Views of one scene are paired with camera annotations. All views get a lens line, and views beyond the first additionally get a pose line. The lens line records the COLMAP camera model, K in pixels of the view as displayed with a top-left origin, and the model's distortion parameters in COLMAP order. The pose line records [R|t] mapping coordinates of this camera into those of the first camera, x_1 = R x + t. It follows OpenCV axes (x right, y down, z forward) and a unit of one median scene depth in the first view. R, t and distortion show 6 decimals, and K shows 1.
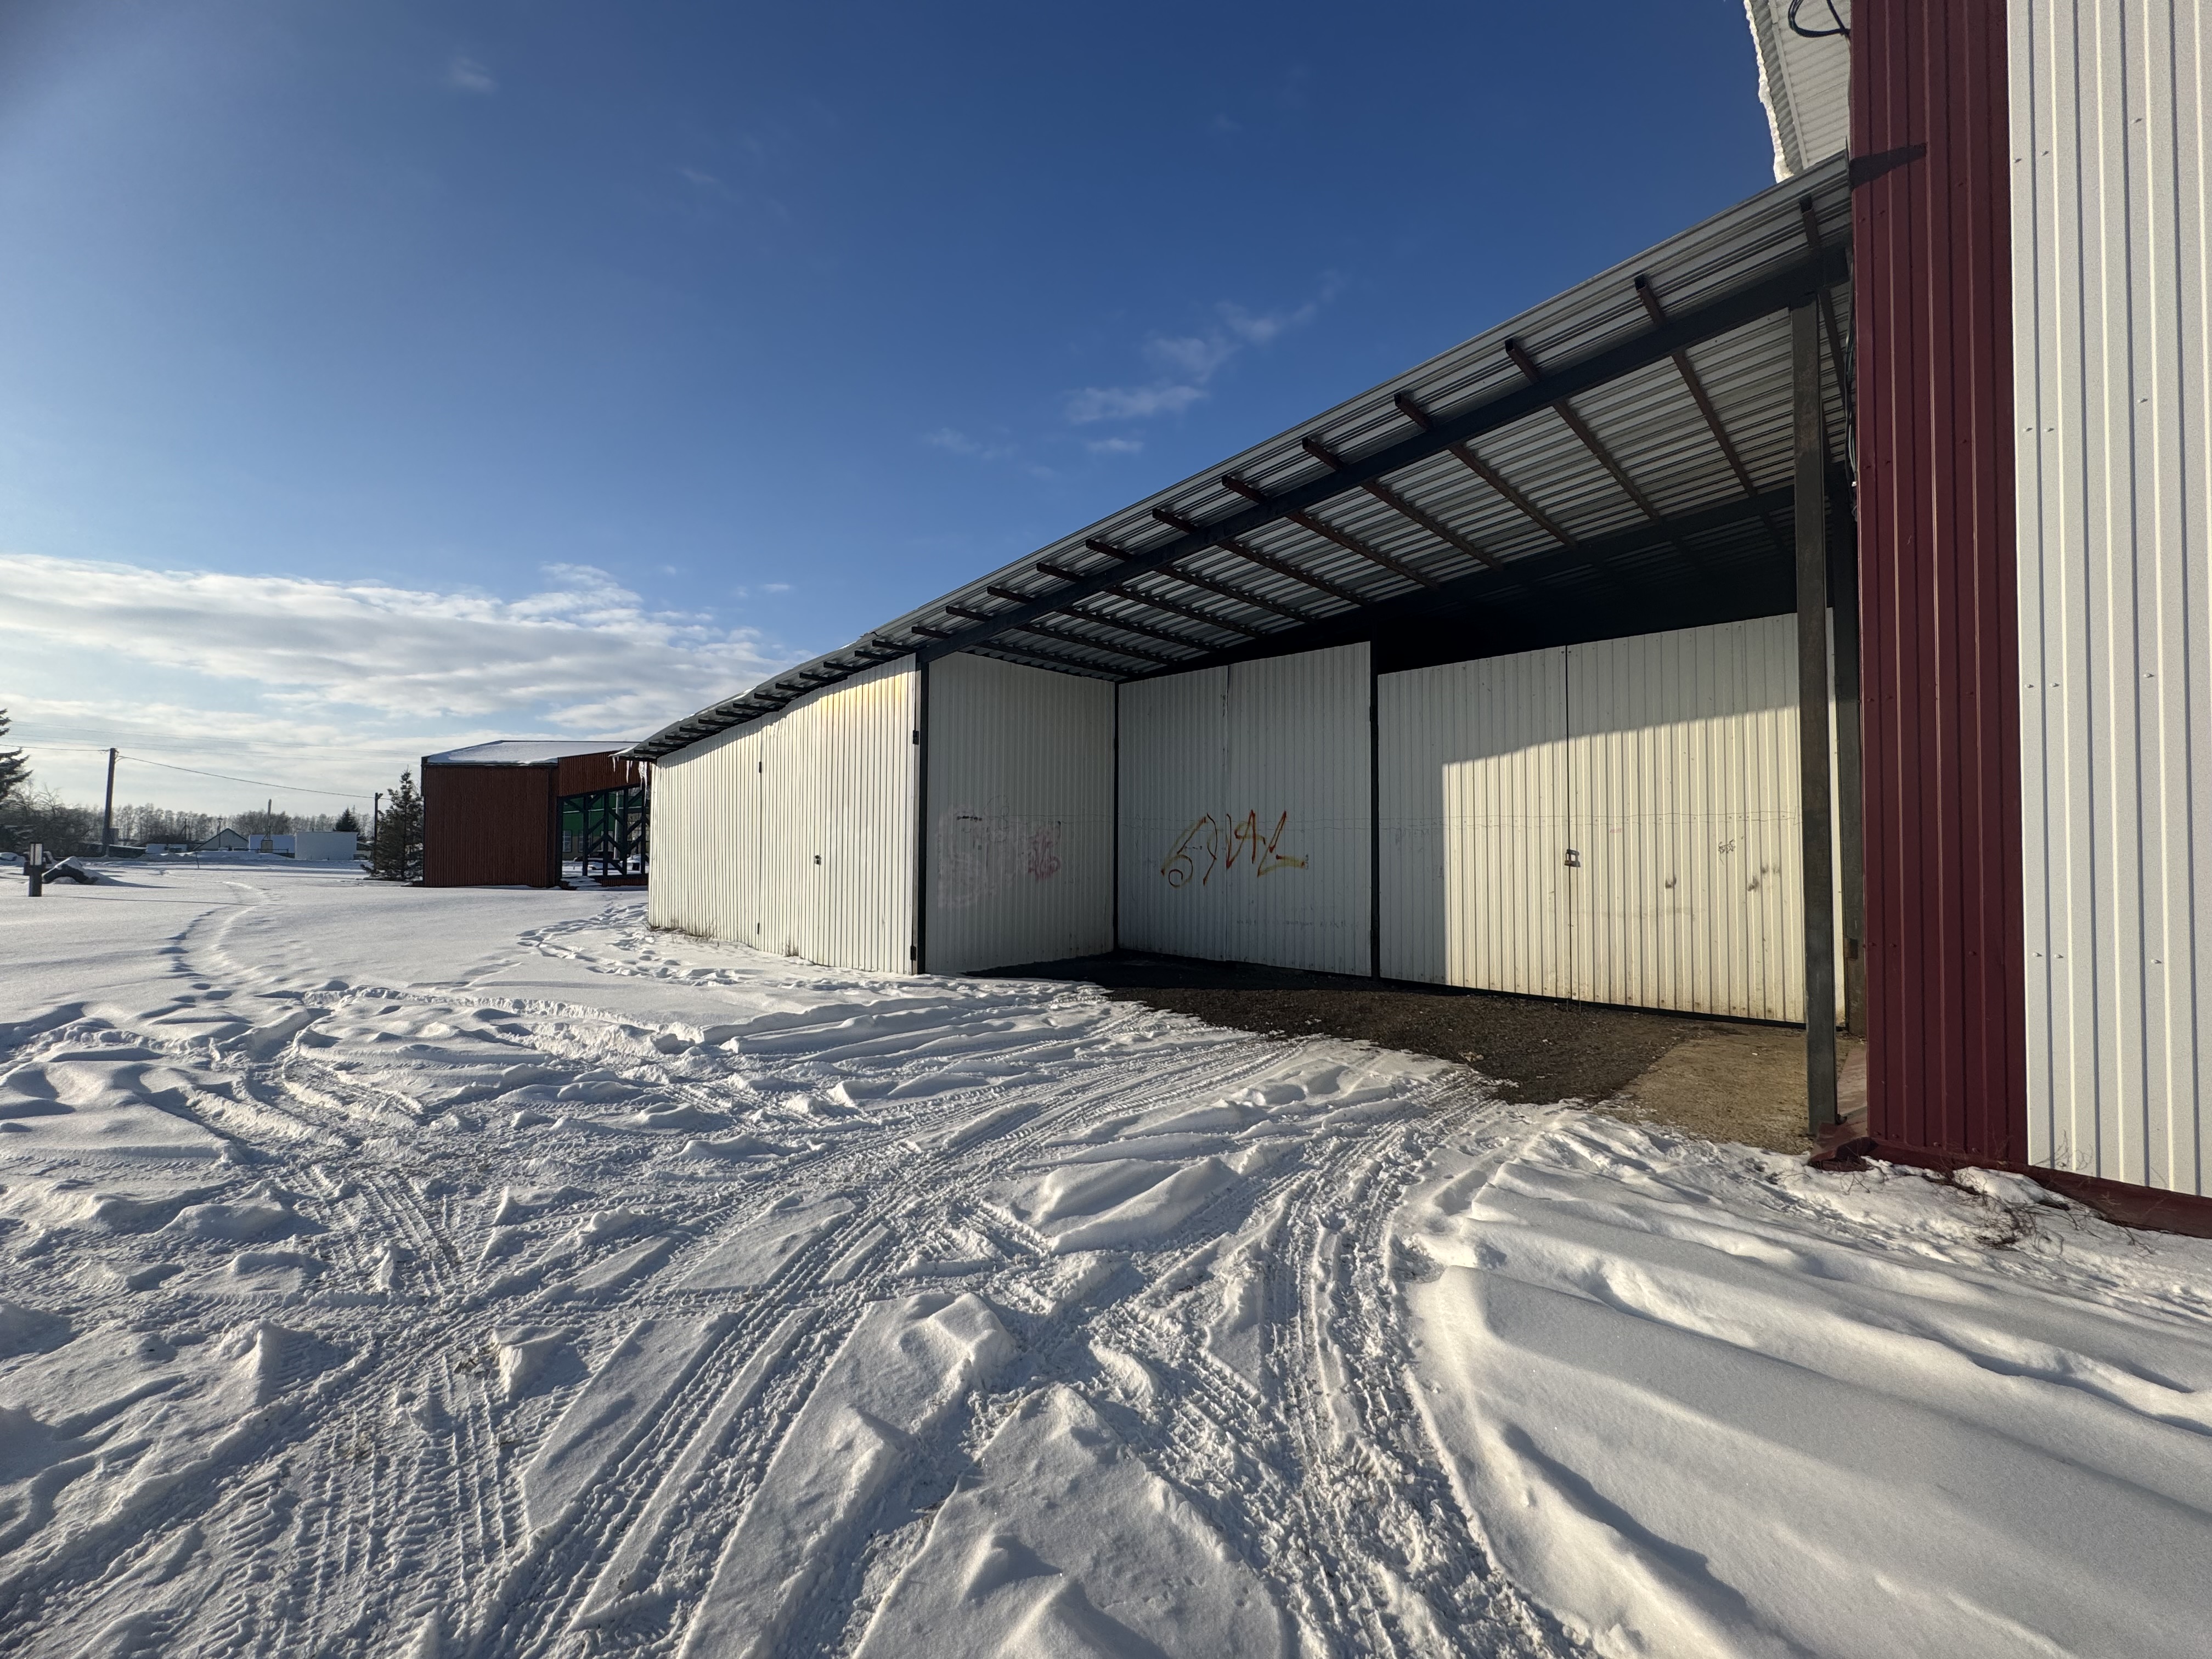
lens RADIAL K [[878.8, 0, 1103.2], [0, 878.8, 826.5], [0, 0, 1]] dist [-0.002229, 0.000696]
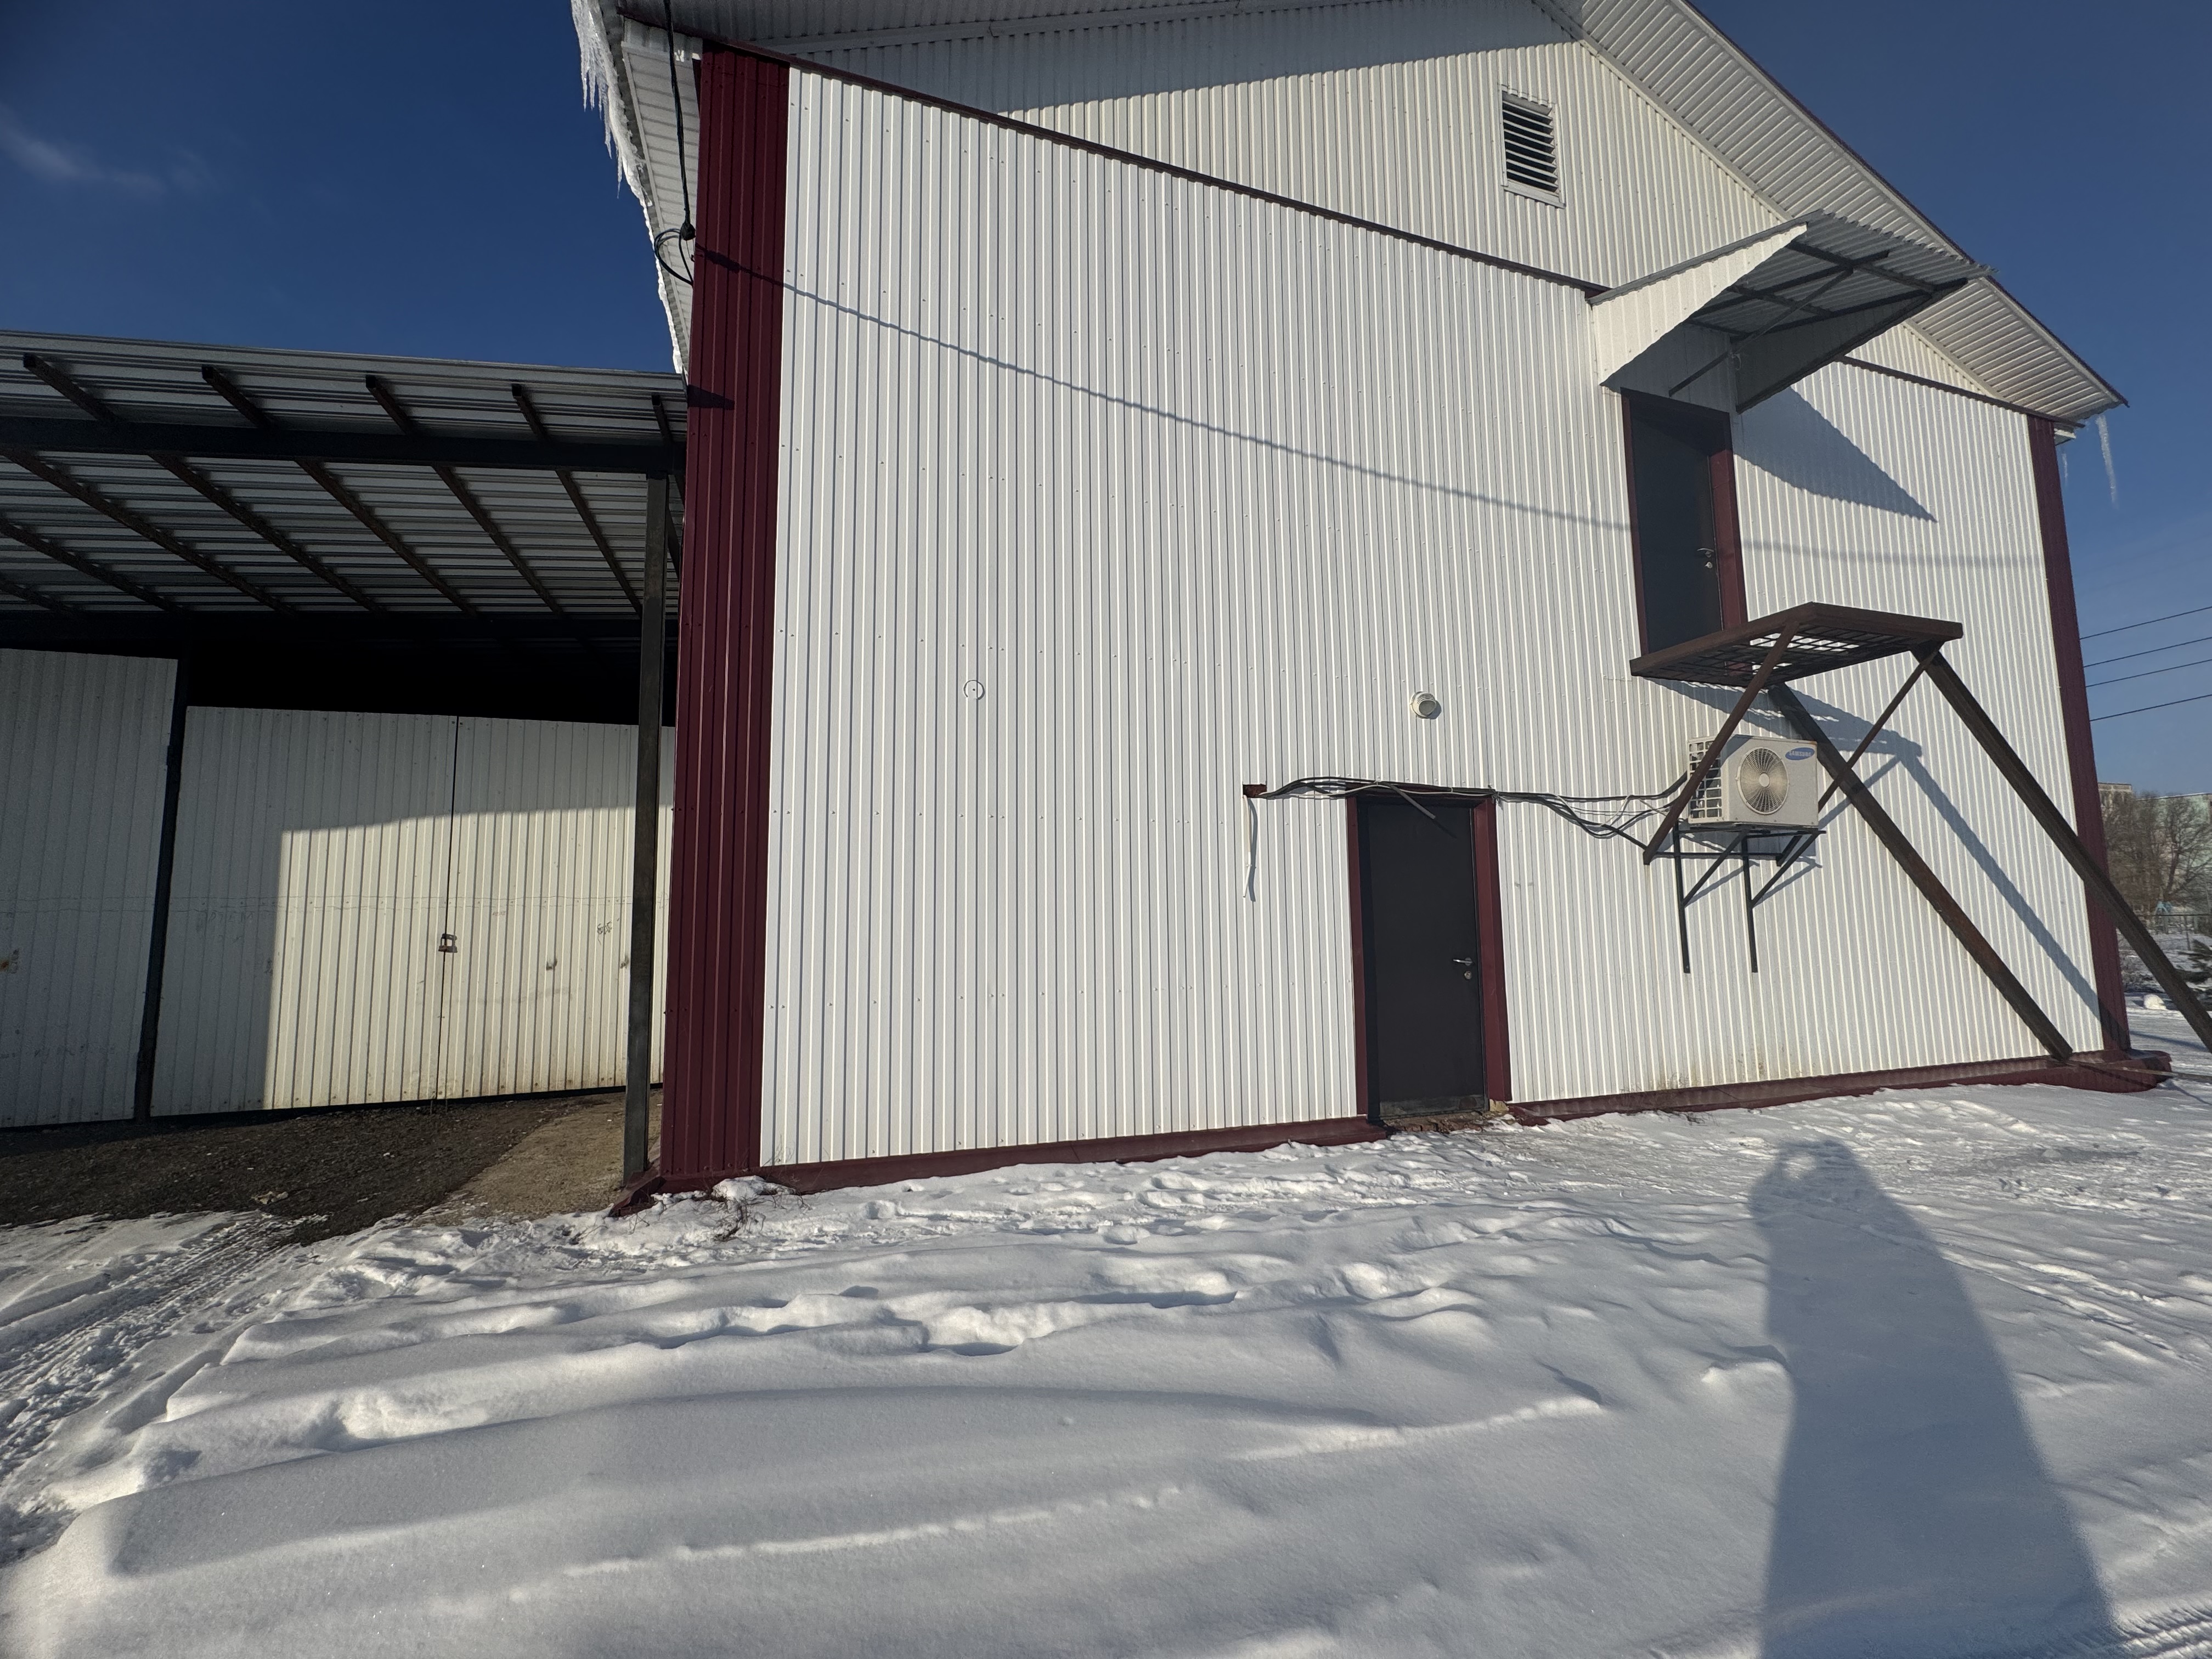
lens RADIAL K [[878.8, 0, 1103.2], [0, 878.8, 826.5], [0, 0, 1]] dist [-0.002229, 0.000696]
pose [[0.472299, 0.083077, 0.877515, 0.070467], [-0.004362, 0.995757, -0.091923, -0.008536], [-0.881428, 0.039587, 0.470657, -0.094298]]
